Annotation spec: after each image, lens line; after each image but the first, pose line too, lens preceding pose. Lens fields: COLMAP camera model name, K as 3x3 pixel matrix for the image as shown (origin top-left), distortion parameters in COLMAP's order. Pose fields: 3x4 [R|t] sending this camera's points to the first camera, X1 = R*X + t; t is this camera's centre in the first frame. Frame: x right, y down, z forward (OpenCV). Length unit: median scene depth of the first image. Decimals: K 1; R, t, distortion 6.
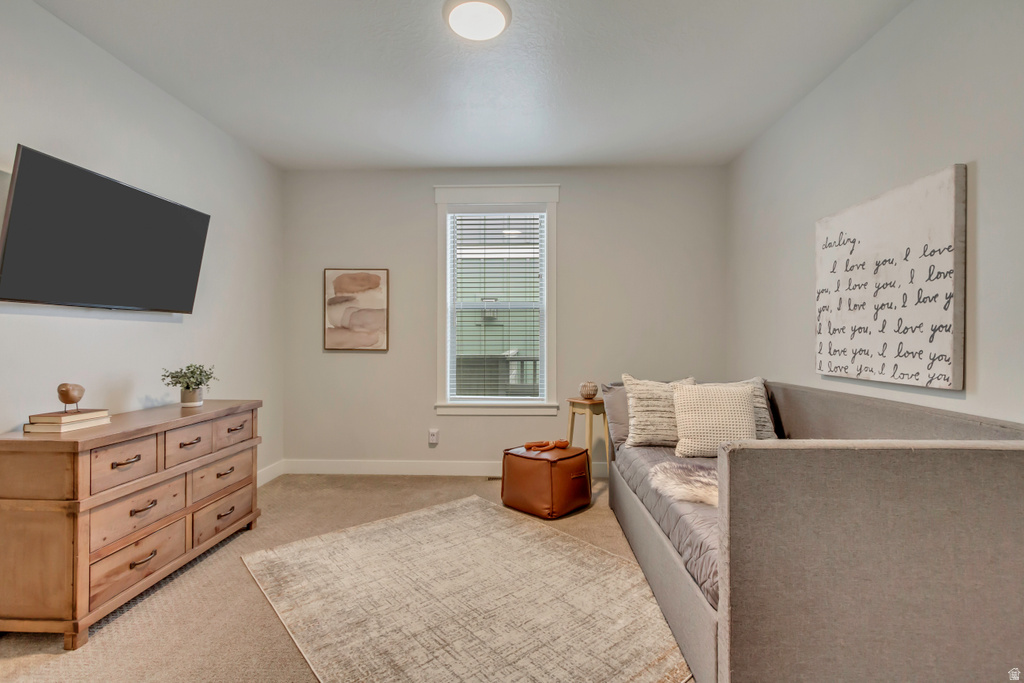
lens RADIAL K [[468.5, 0, 512.6], [0, 468.5, 340.2], [0, 0, 1]] dist [0.010467, -0.002502]
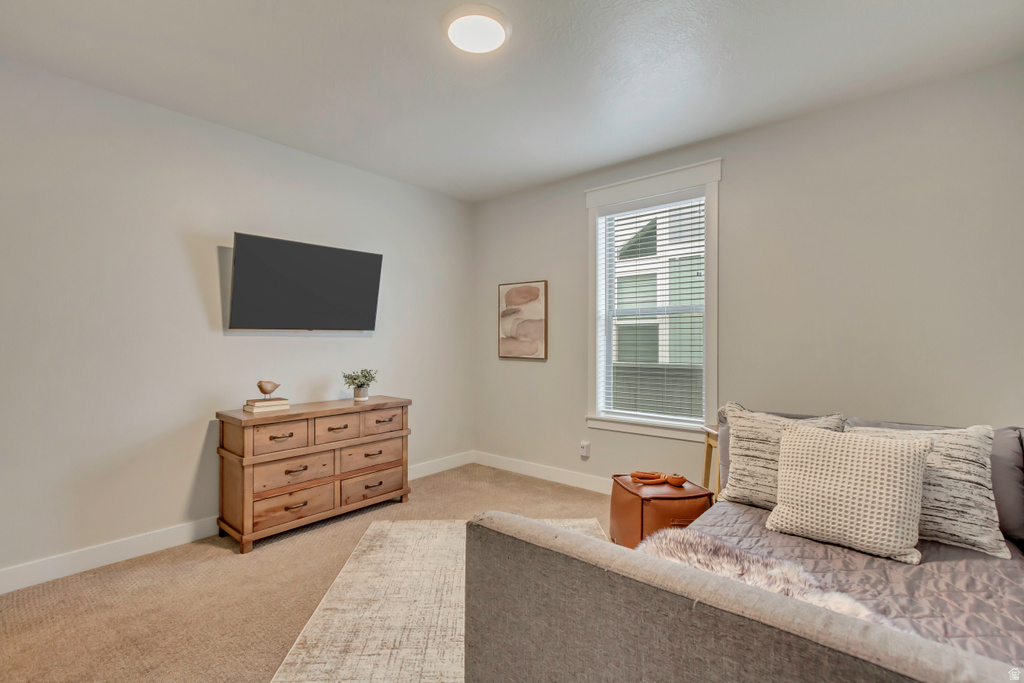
lens RADIAL K [[468.5, 0, 513.9], [0, 468.5, 342.1], [0, 0, 1]] dist [0.010467, -0.002502]
pose [[0.788144, 0.001369, -0.615489, 0.734857], [0.000312, 0.999997, 0.002623, -0.043842], [0.615491, -0.002259, 0.788141, 0.336547]]
